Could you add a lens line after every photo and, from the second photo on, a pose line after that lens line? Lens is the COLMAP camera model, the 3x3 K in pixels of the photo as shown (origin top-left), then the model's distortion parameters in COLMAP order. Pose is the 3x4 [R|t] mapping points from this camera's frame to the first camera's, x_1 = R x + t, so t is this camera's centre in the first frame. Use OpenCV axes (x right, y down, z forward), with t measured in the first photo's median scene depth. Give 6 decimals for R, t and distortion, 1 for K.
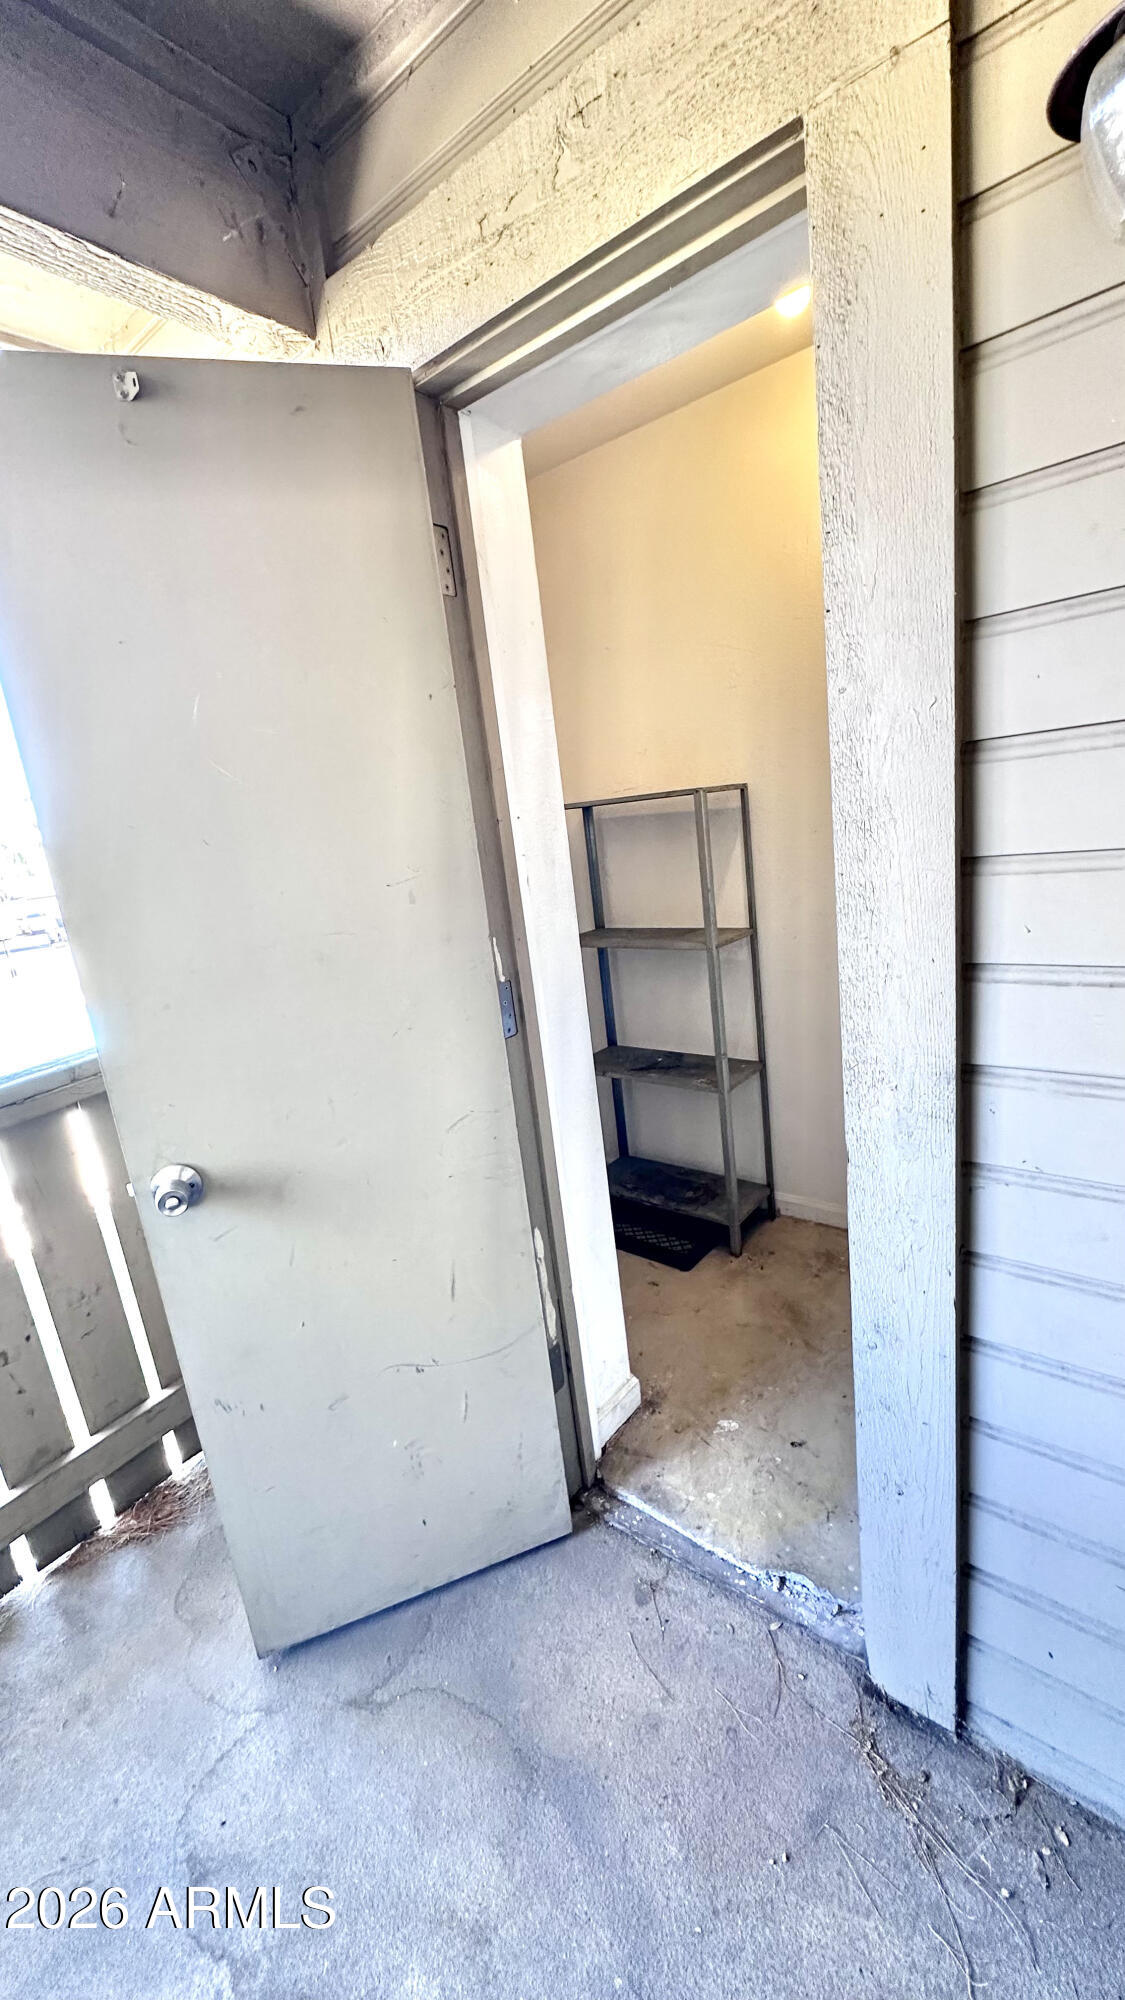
lens RADIAL K [[795.7, 0, 562.5], [0, 795.7, 1000.0], [0, 0, 1]] dist [-0.002302, -0.000083]
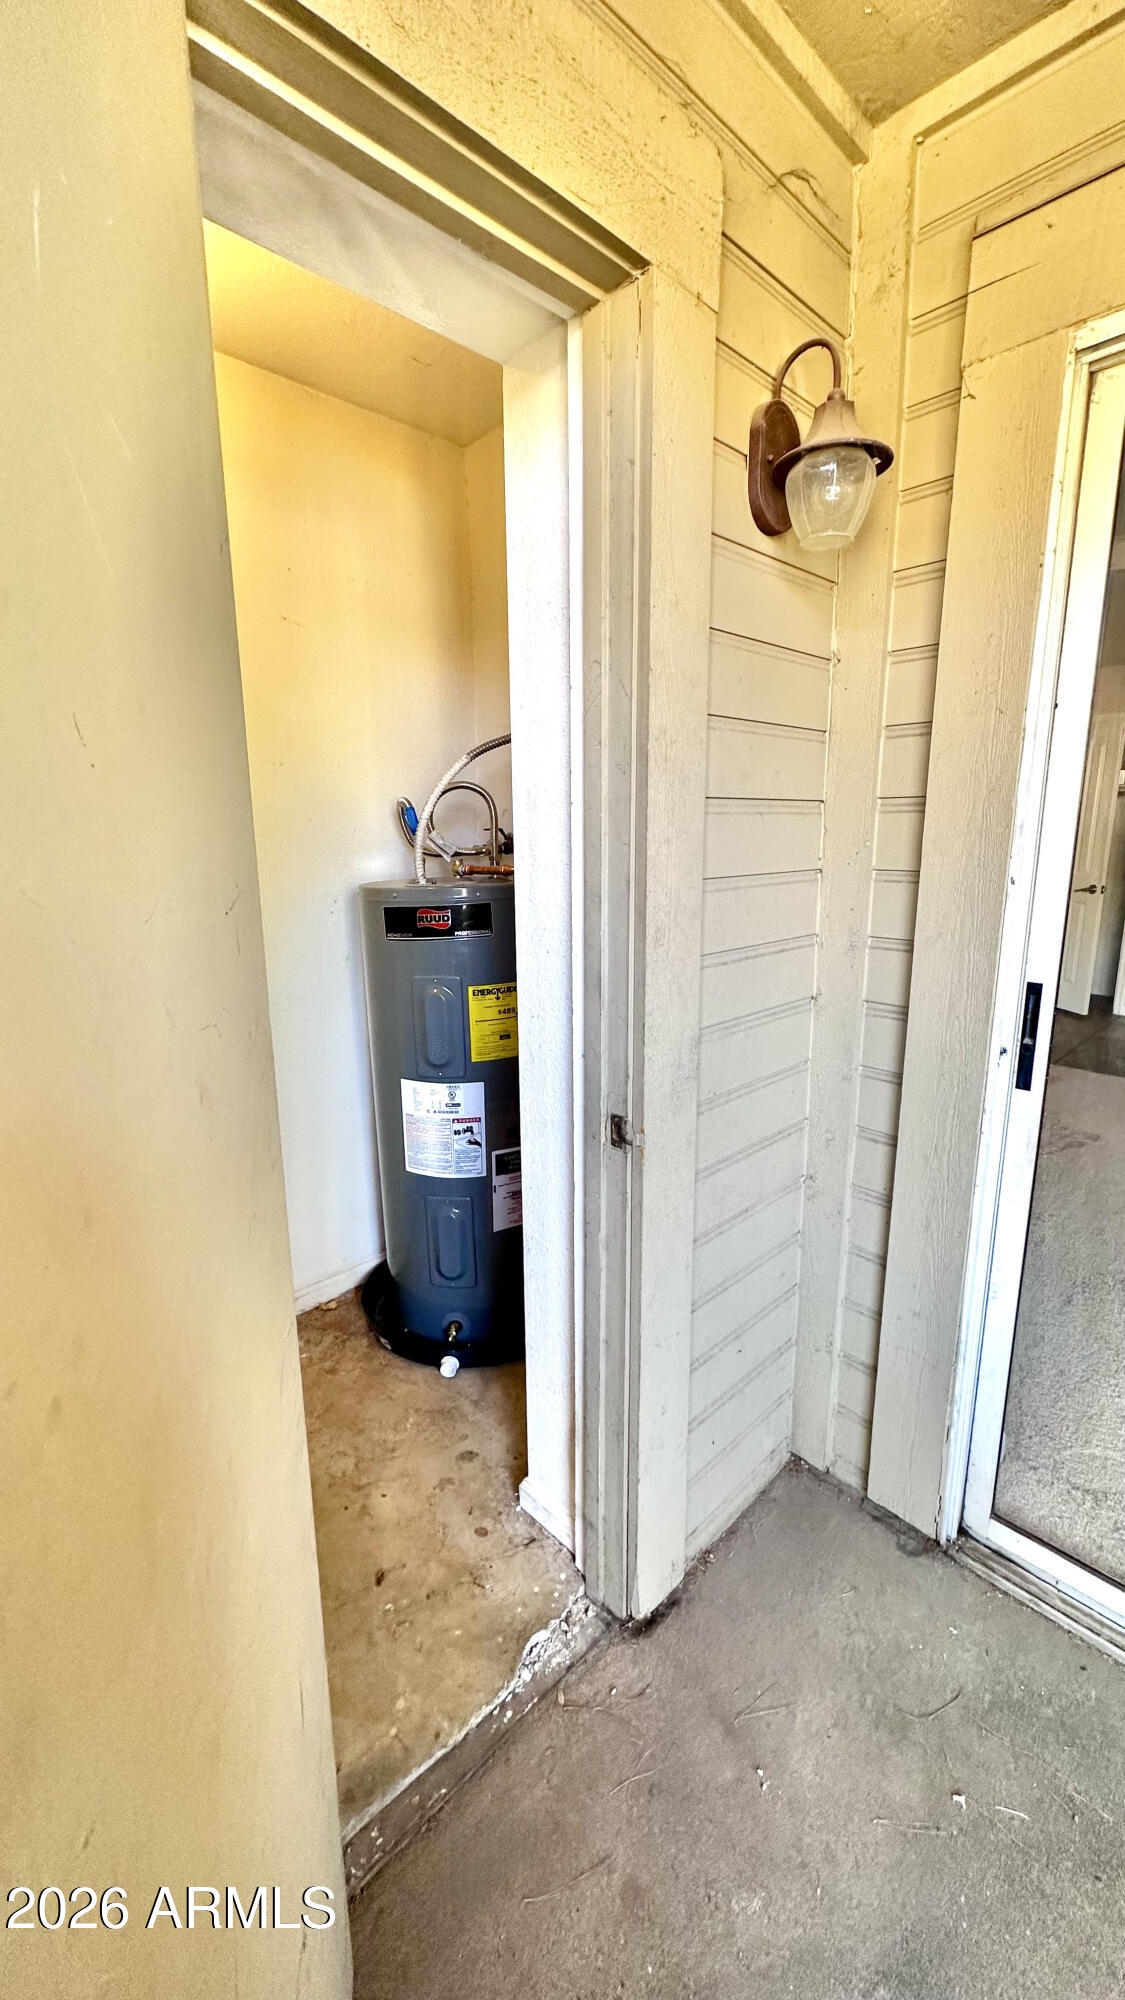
lens RADIAL K [[795.7, 0, 562.5], [0, 795.7, 1000.0], [0, 0, 1]] dist [-0.002302, -0.000083]
pose [[0.130754, -0.092737, 0.987068, -0.581224], [0.223706, 0.972698, 0.061754, -0.072699], [-0.965846, 0.212738, 0.147930, 0.679810]]
